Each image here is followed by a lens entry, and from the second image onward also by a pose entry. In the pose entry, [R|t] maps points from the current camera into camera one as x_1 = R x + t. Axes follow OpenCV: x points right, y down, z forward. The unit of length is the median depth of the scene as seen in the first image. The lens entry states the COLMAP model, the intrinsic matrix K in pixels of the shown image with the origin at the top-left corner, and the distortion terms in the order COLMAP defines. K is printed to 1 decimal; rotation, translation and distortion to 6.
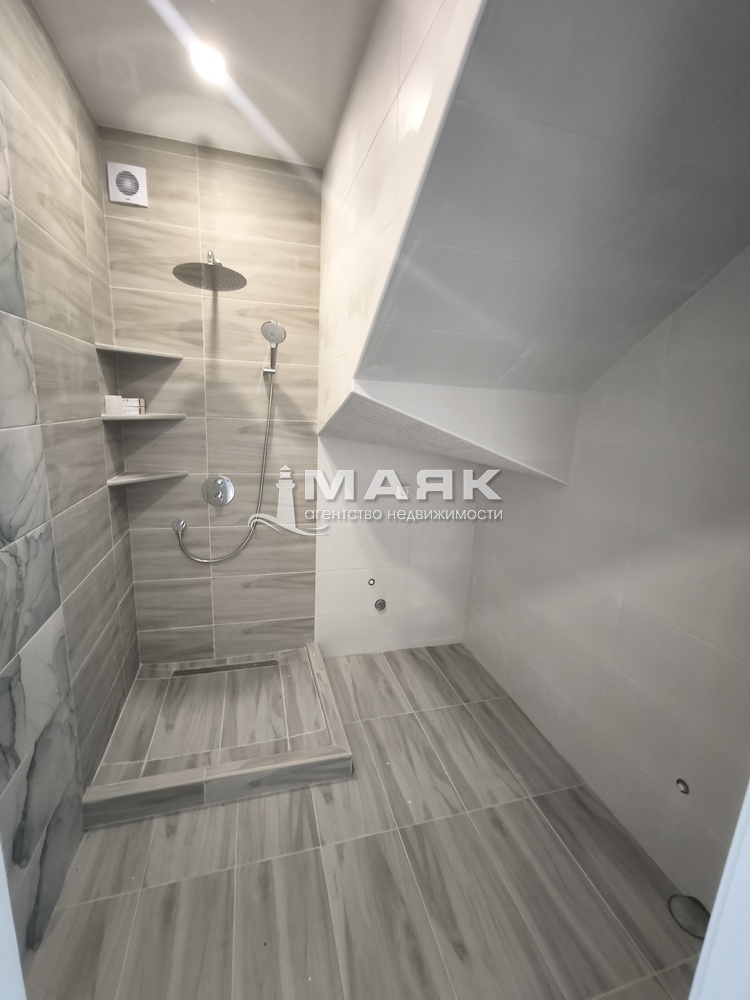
lens RADIAL K [[424.9, 0, 373.1], [0, 424.9, 499.2], [0, 0, 1]] dist [-0.005200, 0.001552]
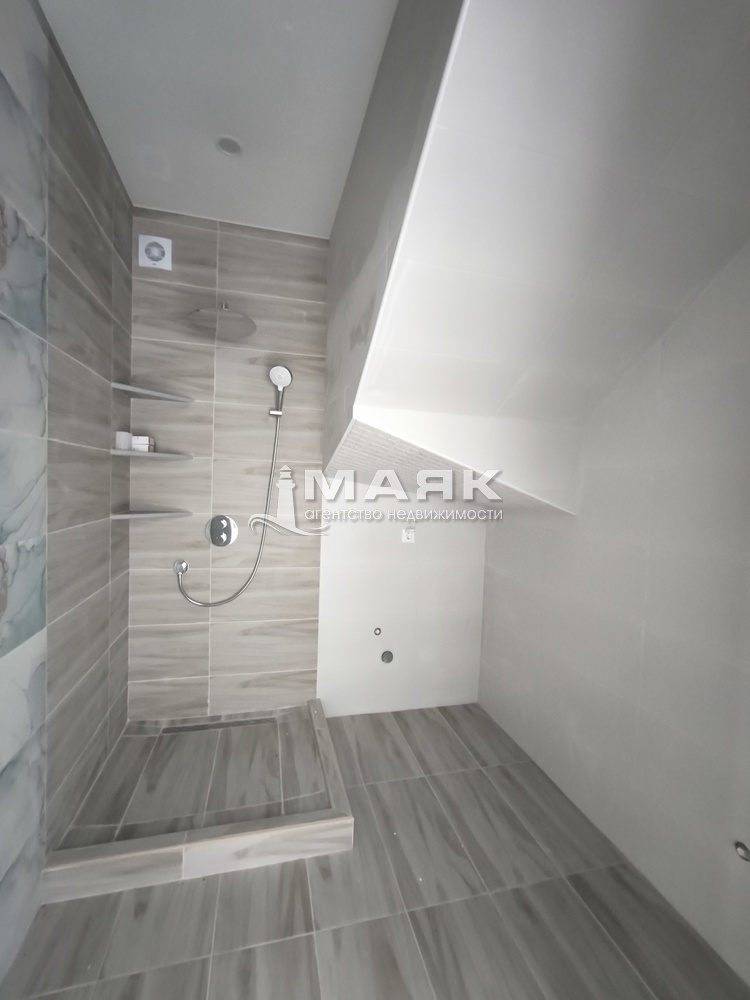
lens RADIAL K [[424.9, 0, 373.1], [0, 424.9, 499.2], [0, 0, 1]] dist [-0.005200, 0.001552]
pose [[0.999662, -0.010202, -0.023932, 0.017173], [0.005911, 0.984911, -0.172961, 0.096578], [0.025336, 0.172761, 0.984638, 0.022860]]
